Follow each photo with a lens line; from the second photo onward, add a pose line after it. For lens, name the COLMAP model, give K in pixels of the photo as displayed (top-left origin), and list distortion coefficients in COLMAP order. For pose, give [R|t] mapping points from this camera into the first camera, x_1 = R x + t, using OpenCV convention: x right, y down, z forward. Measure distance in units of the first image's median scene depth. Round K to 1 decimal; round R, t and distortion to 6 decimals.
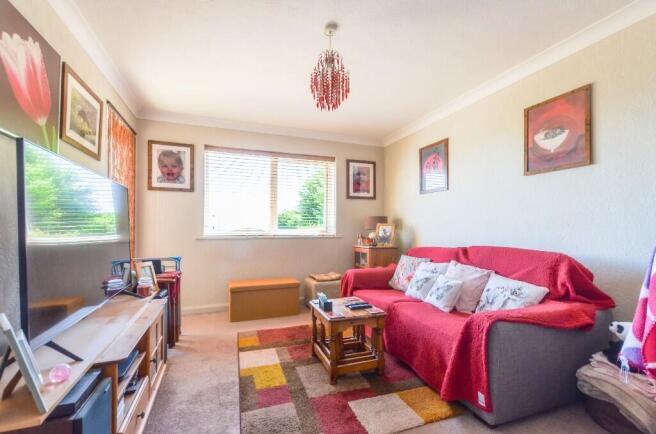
lens RADIAL K [[290.9, 0, 330.8], [0, 290.9, 221.6], [0, 0, 1]] dist [-0.001606, -0.001750]
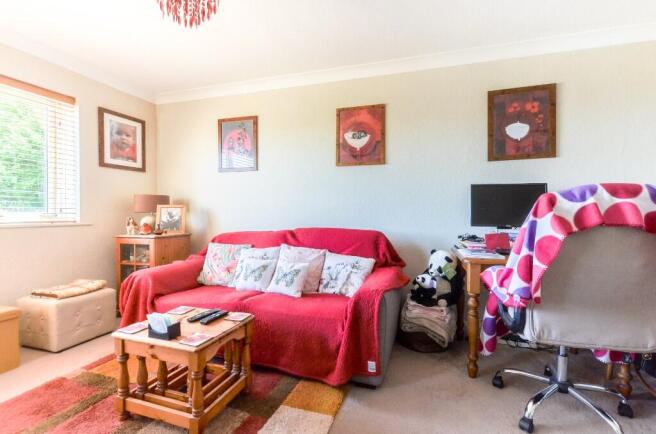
lens RADIAL K [[290.9, 0, 329.2], [0, 290.9, 215.9], [0, 0, 1]] dist [-0.001606, -0.001750]
pose [[0.602616, -0.009585, 0.797974, -0.291416], [-0.020718, 0.999403, 0.027650, 0.010388], [-0.797762, -0.033195, 0.602058, 0.317406]]
